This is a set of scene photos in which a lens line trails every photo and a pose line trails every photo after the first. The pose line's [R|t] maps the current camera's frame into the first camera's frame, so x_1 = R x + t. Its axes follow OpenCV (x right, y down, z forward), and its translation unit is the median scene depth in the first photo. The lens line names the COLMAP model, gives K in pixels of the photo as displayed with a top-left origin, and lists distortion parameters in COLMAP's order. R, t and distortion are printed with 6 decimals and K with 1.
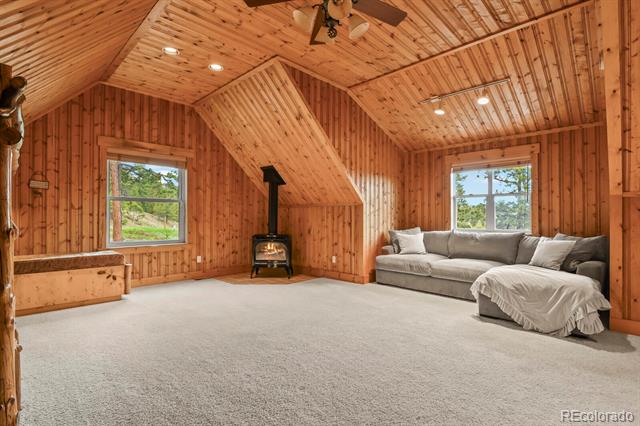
lens RADIAL K [[311.9, 0, 321.9], [0, 311.9, 214.2], [0, 0, 1]] dist [-0.003382, -0.000353]
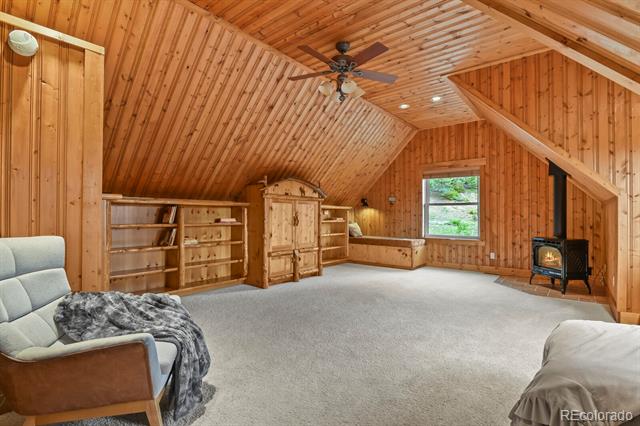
lens RADIAL K [[311.9, 0, 321.9], [0, 311.9, 214.2], [0, 0, 1]] dist [-0.003382, -0.000353]
pose [[0.077667, -0.006405, -0.996959, 0.699502], [0.005807, 0.999965, -0.005972, 0.001301], [0.996962, -0.005325, 0.077701, 0.343923]]
